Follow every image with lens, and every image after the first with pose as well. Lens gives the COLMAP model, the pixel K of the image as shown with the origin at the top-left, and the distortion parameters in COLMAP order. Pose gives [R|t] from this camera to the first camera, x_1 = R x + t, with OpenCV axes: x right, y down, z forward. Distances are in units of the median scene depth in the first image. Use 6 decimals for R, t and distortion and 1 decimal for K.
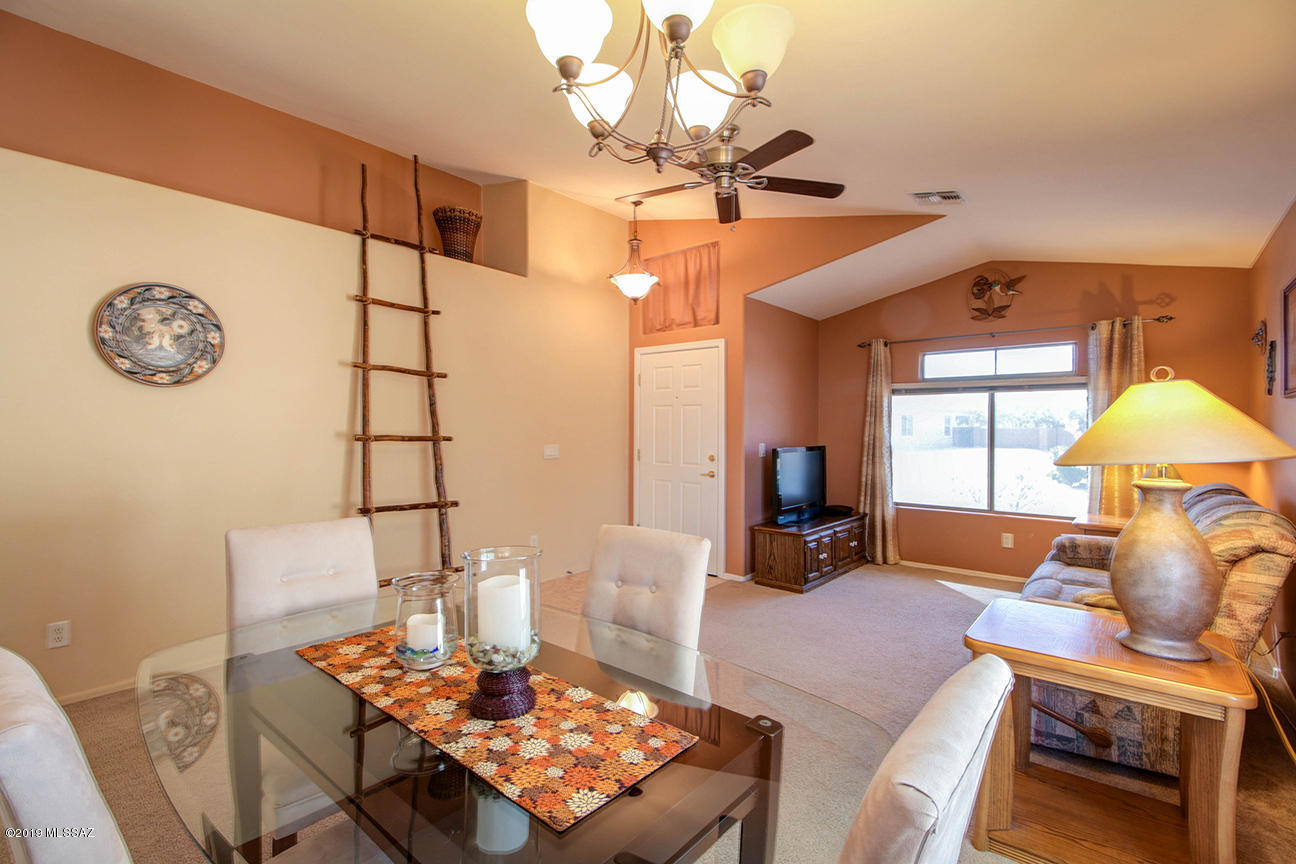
lens RADIAL K [[593.1, 0, 644.8], [0, 593.1, 423.8], [0, 0, 1]] dist [0.018242, -0.000201]
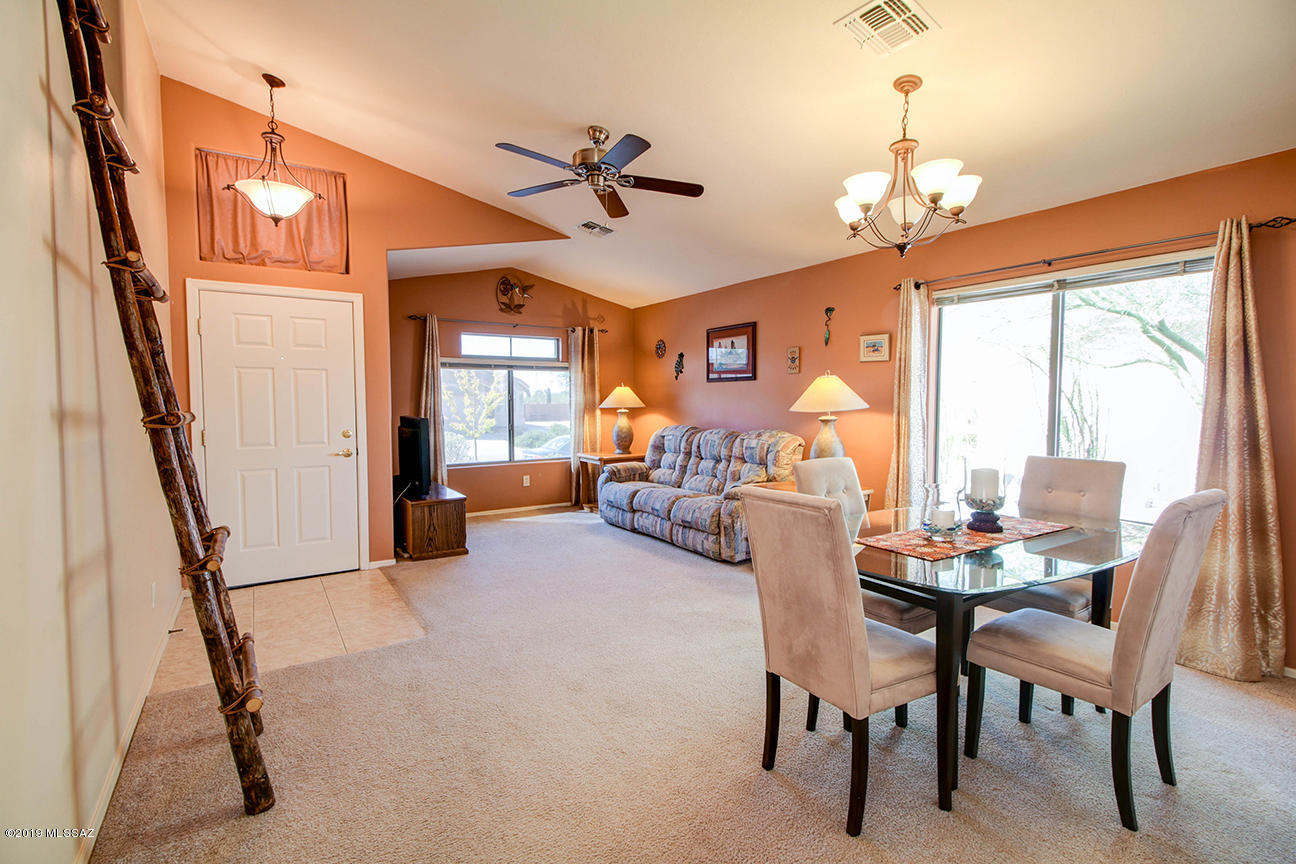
lens RADIAL K [[590.9, 0, 648.0], [0, 590.9, 432.0], [0, 0, 1]] dist [0.022935, -0.012560]
pose [[0.285398, -0.058724, 0.956608, -0.580784], [0.000490, 0.998130, 0.061127, 0.003344], [-0.958409, -0.016977, 0.284893, 0.353666]]
